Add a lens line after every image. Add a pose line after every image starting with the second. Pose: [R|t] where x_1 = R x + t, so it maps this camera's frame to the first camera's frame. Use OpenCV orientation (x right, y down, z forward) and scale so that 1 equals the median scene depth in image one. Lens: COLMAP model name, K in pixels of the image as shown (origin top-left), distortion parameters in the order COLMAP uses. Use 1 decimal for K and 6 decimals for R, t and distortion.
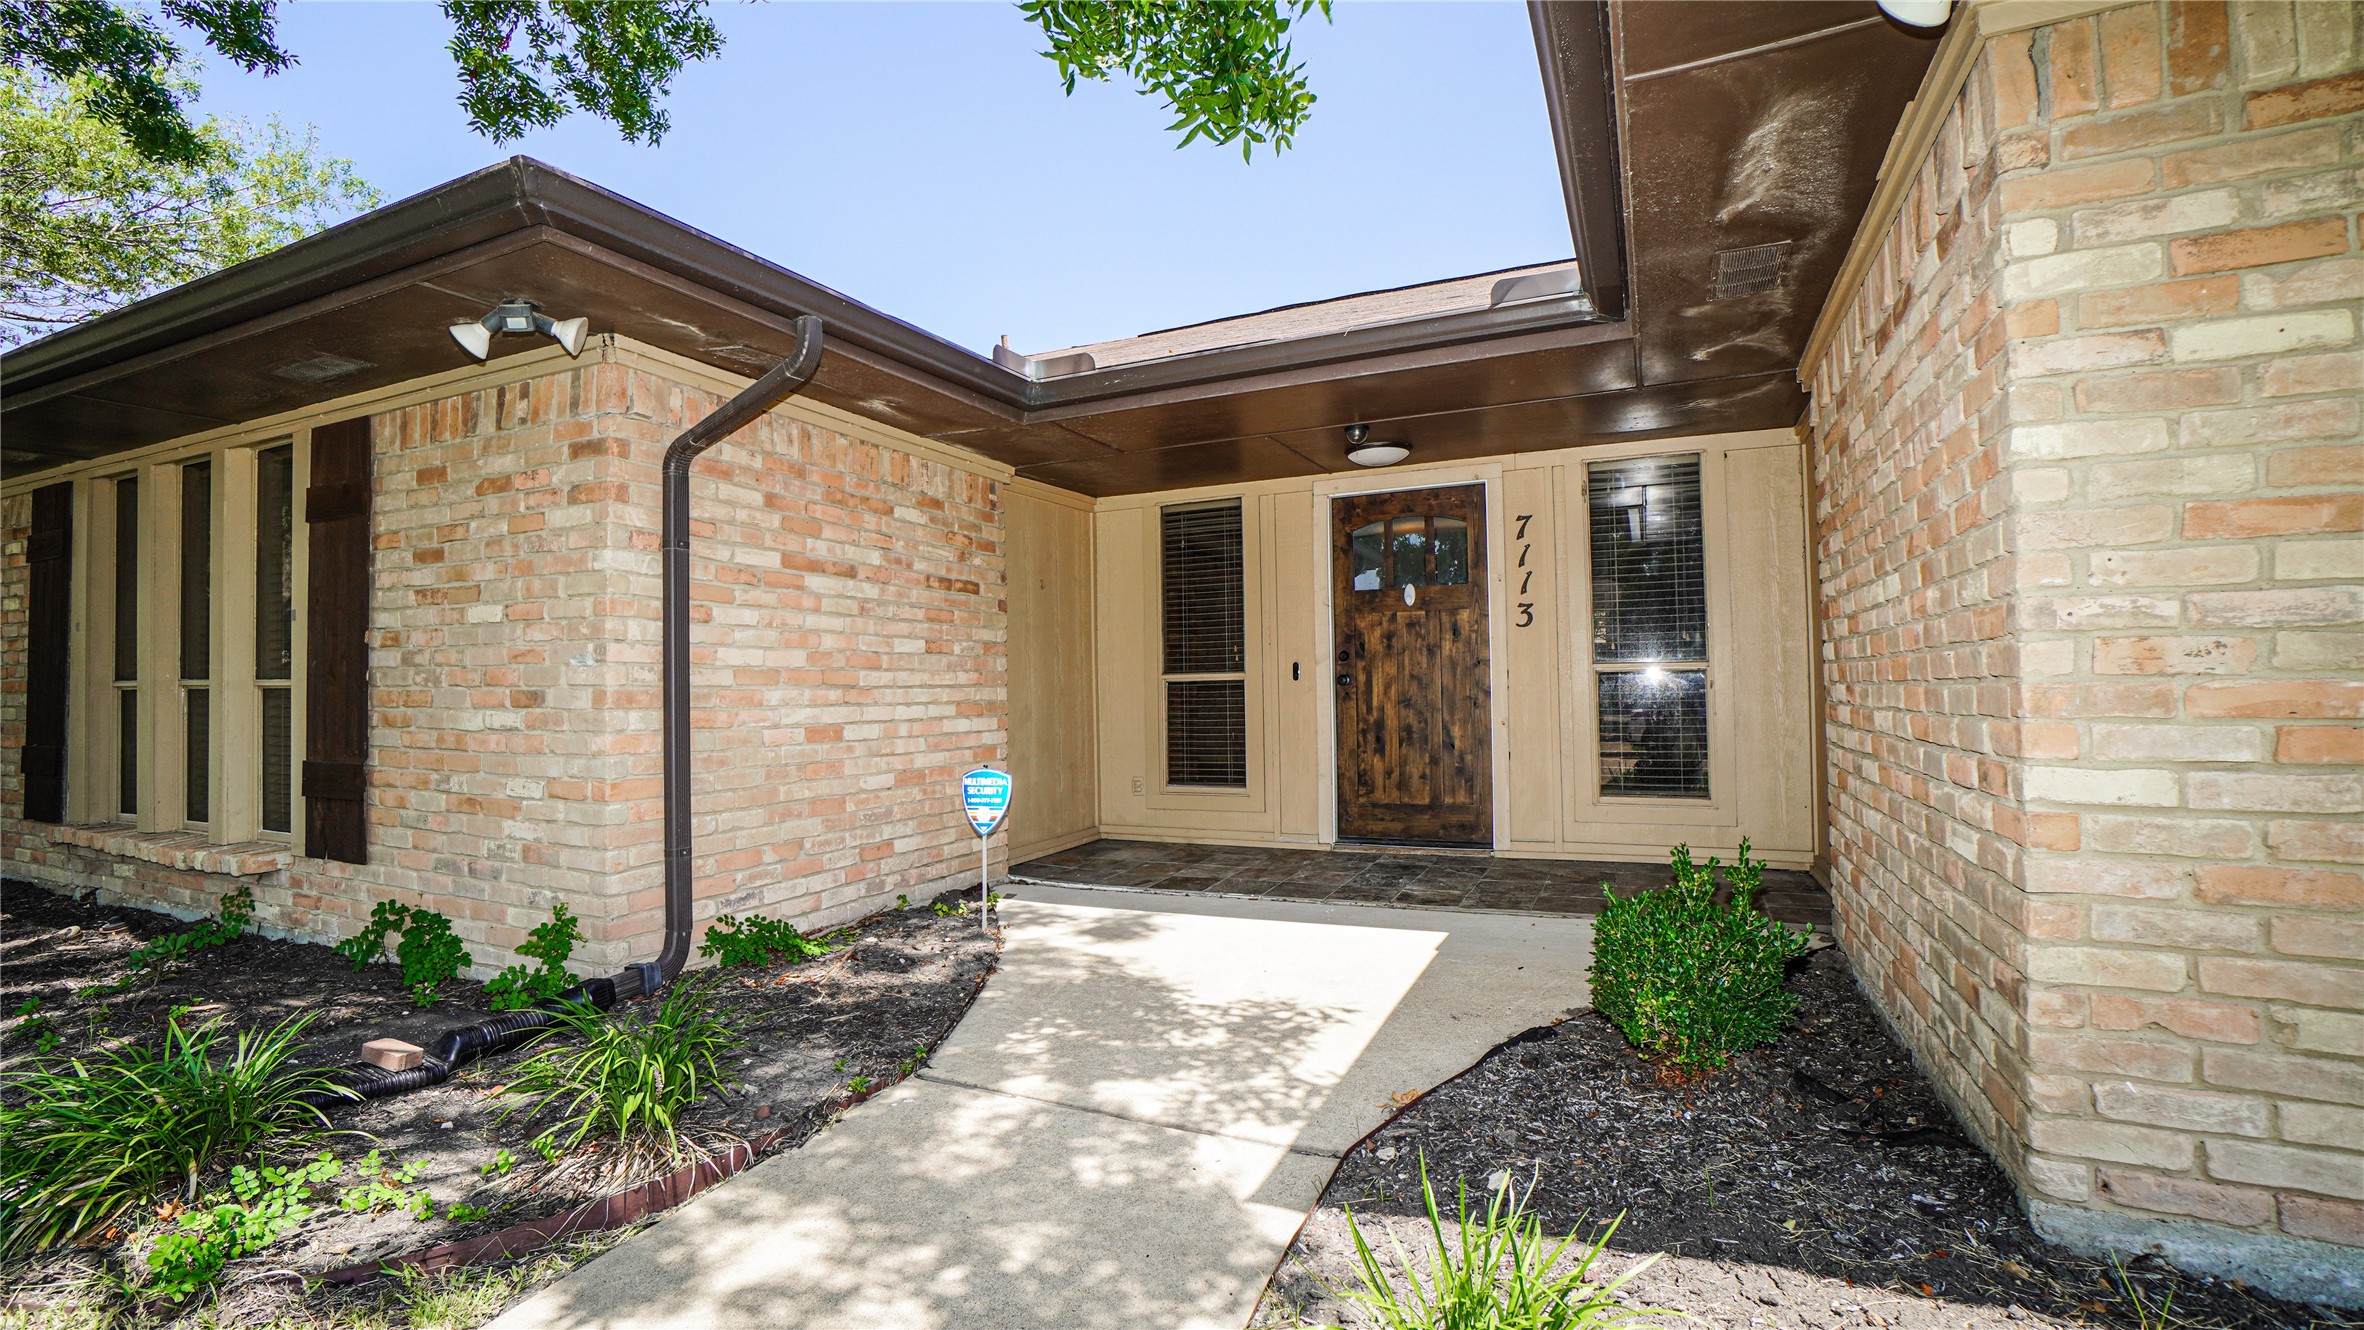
lens RADIAL K [[1043.7, 0, 1163.3], [0, 1043.7, 660.0], [0, 0, 1]] dist [-0.066076, 0.027714]
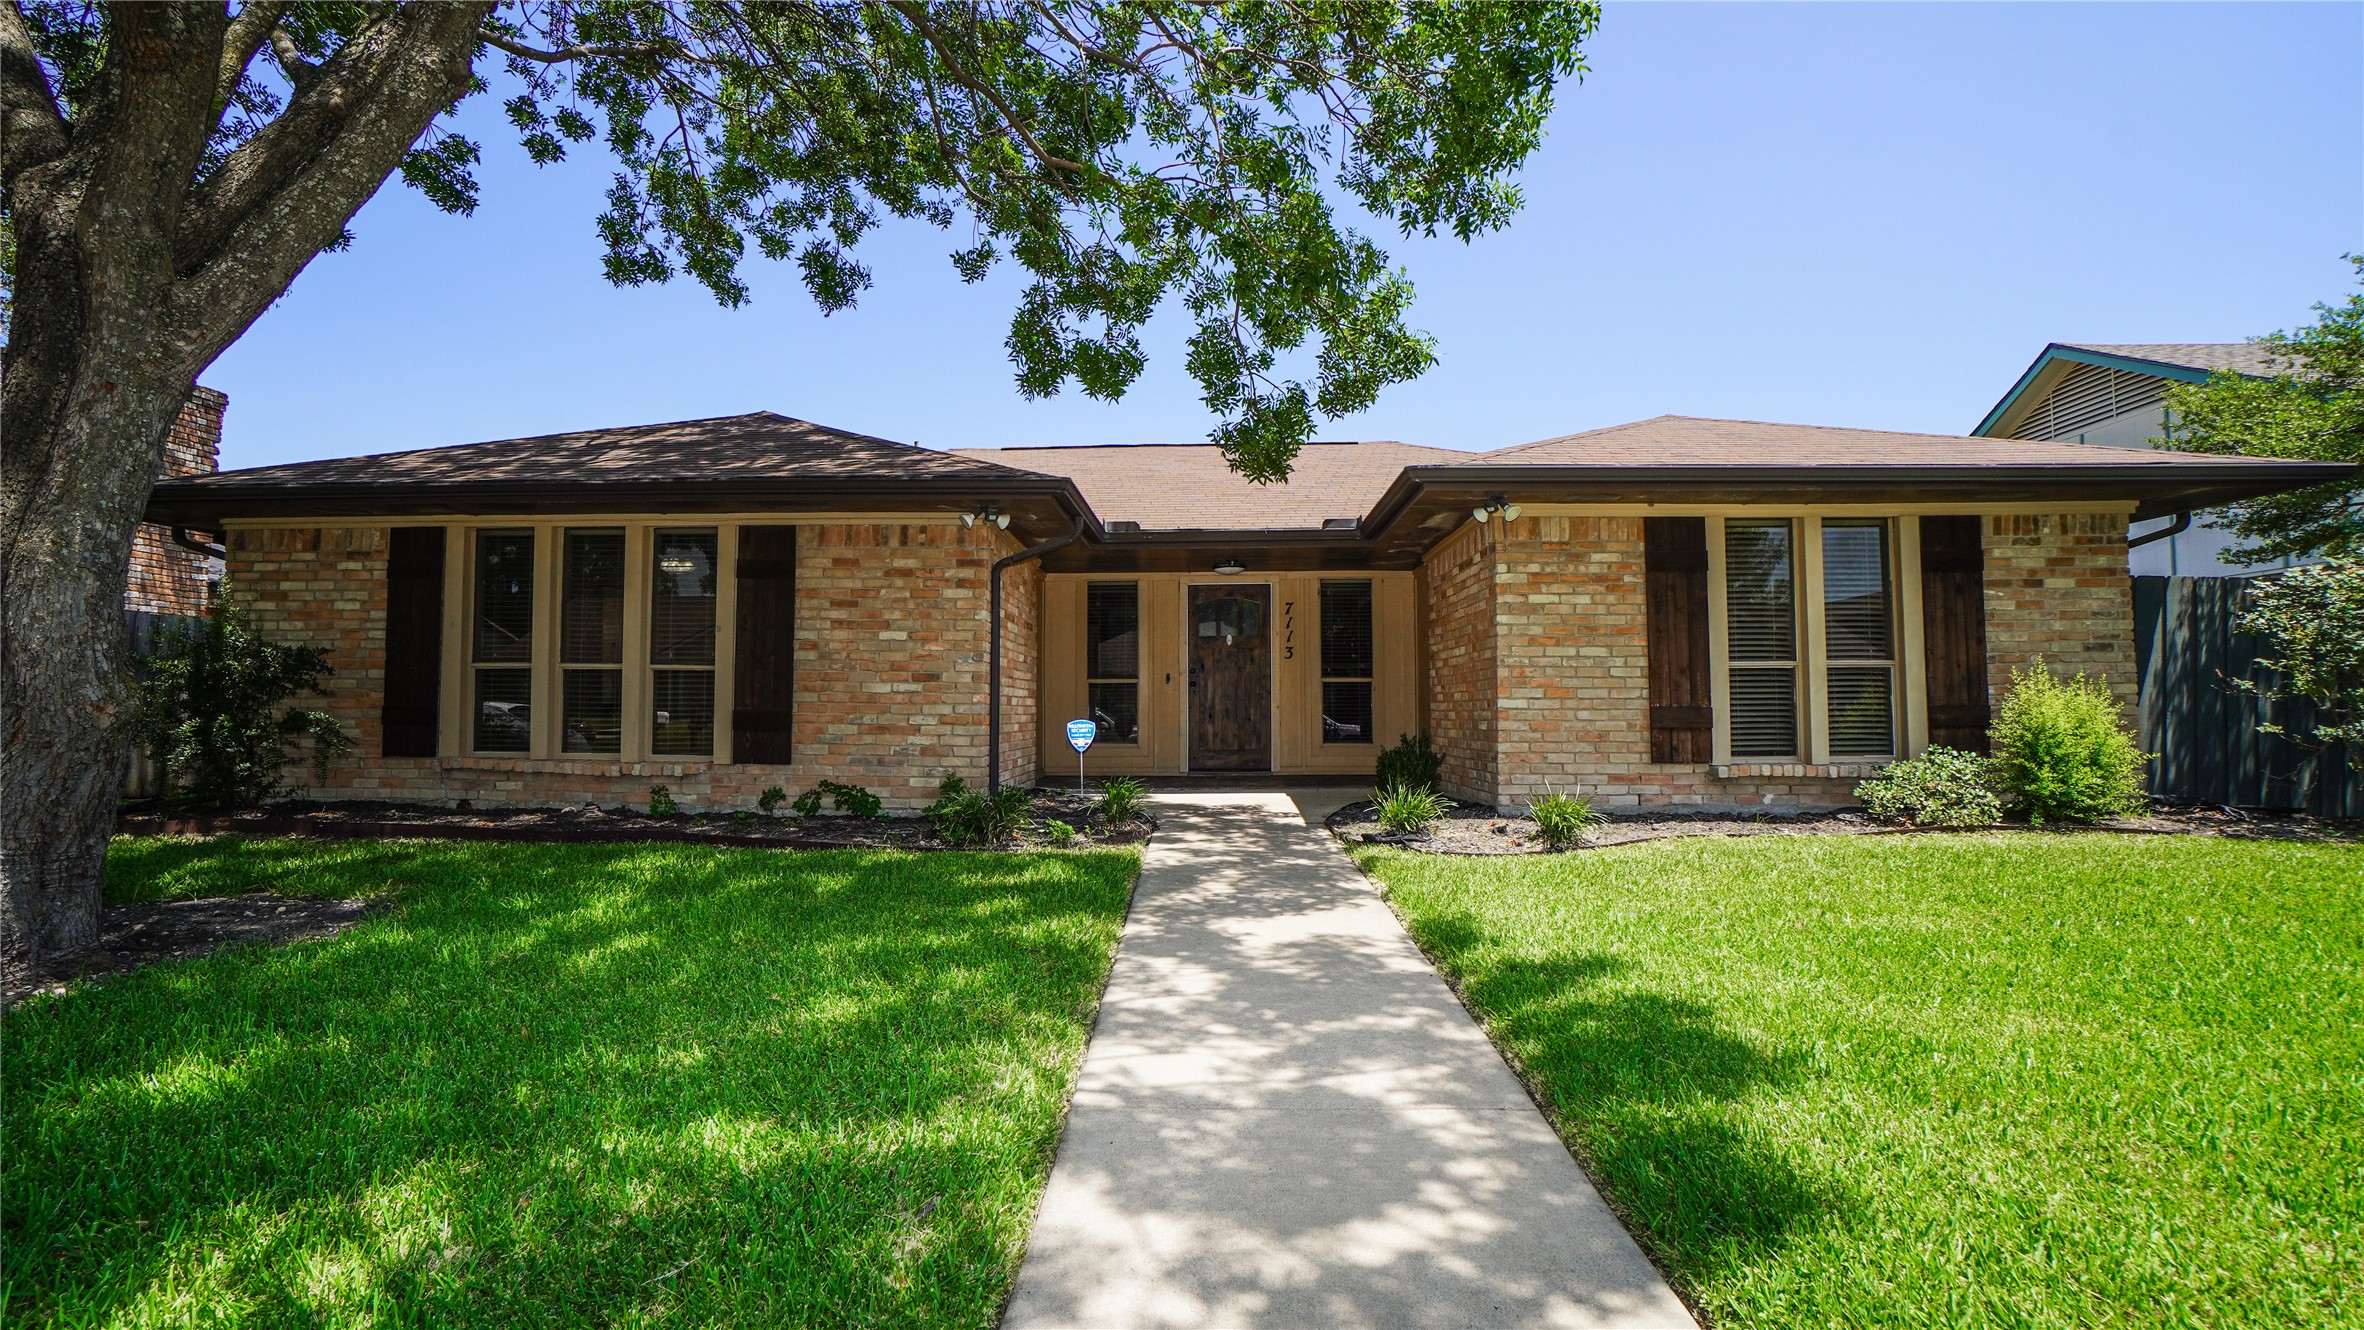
lens RADIAL K [[1043.7, 0, 1163.3], [0, 1043.7, 660.0], [0, 0, 1]] dist [-0.066076, 0.027714]
pose [[0.921487, 0.033672, 0.386947, -0.966960], [-0.025370, 0.999326, -0.026544, 0.044669], [-0.387579, 0.014643, 0.921720, -1.119576]]
